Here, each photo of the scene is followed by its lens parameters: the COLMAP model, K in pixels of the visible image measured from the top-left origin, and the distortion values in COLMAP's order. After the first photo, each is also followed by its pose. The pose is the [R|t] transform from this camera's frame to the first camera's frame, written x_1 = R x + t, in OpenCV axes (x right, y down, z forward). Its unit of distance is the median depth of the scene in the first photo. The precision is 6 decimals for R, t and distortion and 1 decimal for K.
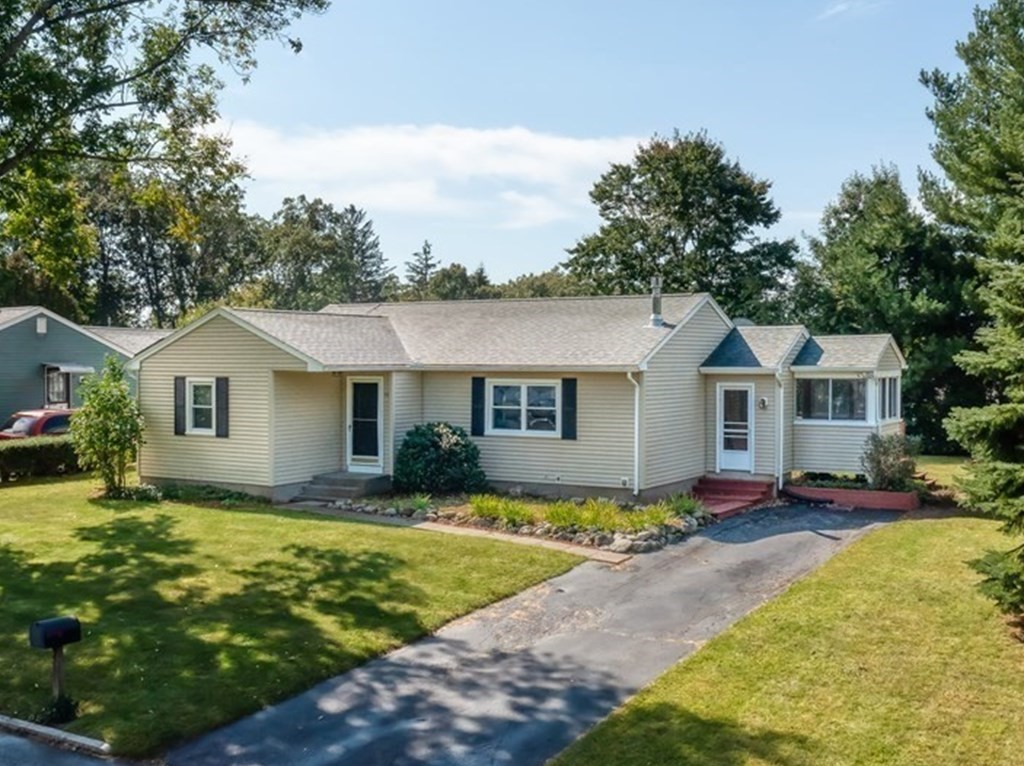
lens RADIAL K [[1138.6, 0, 512.0], [0, 1138.6, 383.0], [0, 0, 1]] dist [-0.001115, -0.012112]
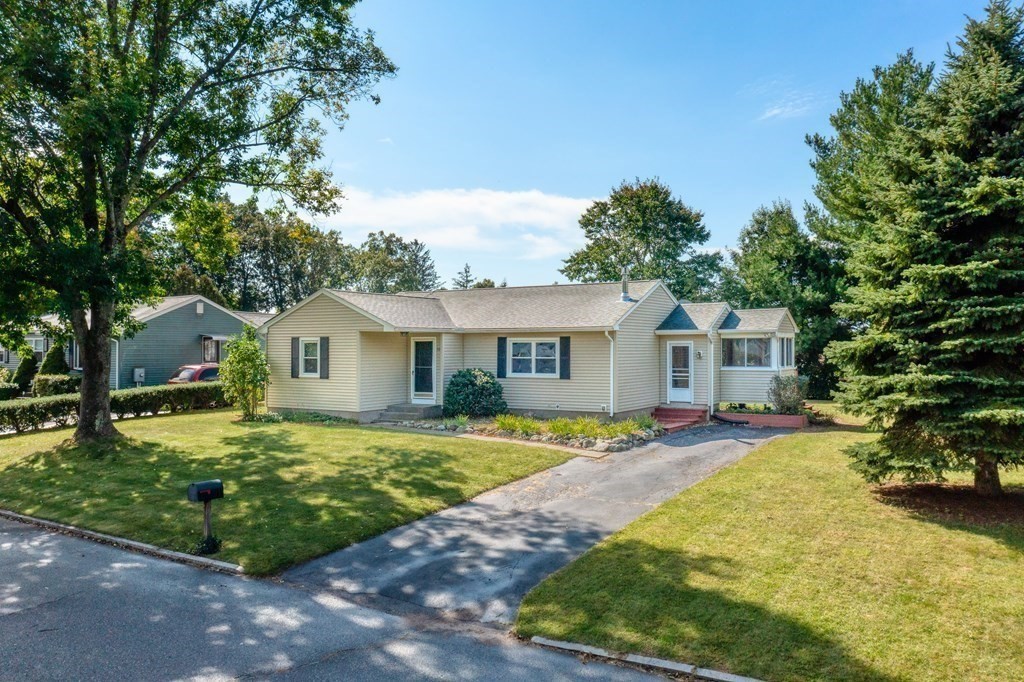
lens RADIAL K [[786.6, 0, 527.4], [0, 786.6, 341.8], [0, 0, 1]] dist [-0.000578, -0.000395]
pose [[0.999994, -0.002935, 0.001620, 0.000870], [0.002979, 0.999615, -0.027584, 0.029226], [-0.001539, 0.027589, 0.999618, 0.002345]]
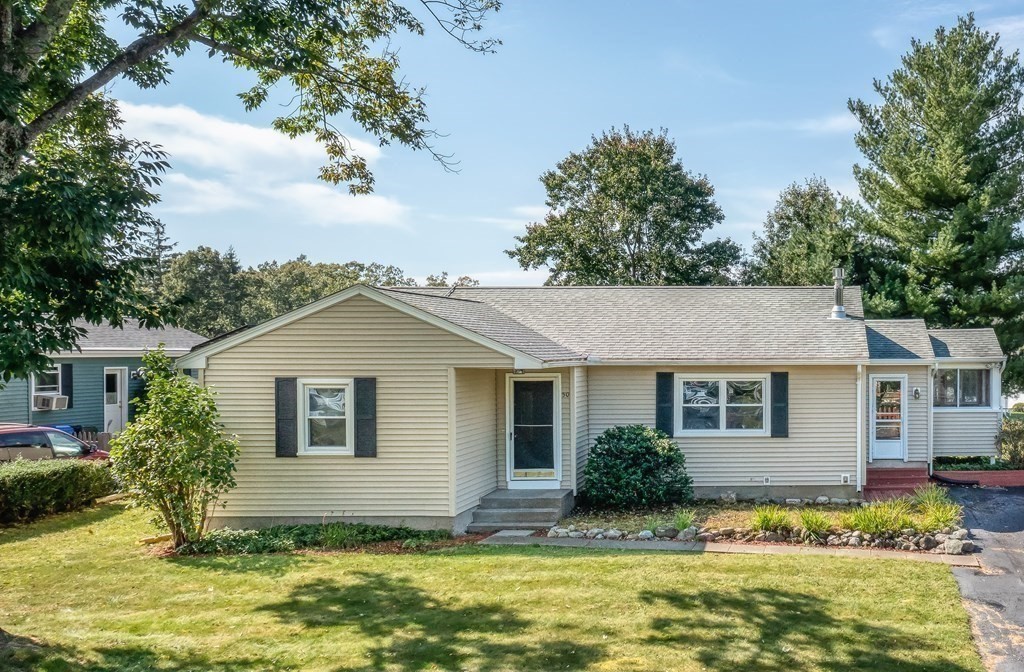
lens RADIAL K [[1005.5, 0, 847.8], [0, 1005.5, 361.1], [0, 0, 1]] dist [0.003947, 0.001938]
pose [[0.846440, -0.008711, 0.532413, -0.336694], [0.013528, 0.999895, -0.005148, -0.008145], [-0.532312, 0.011561, 0.846469, 0.261881]]
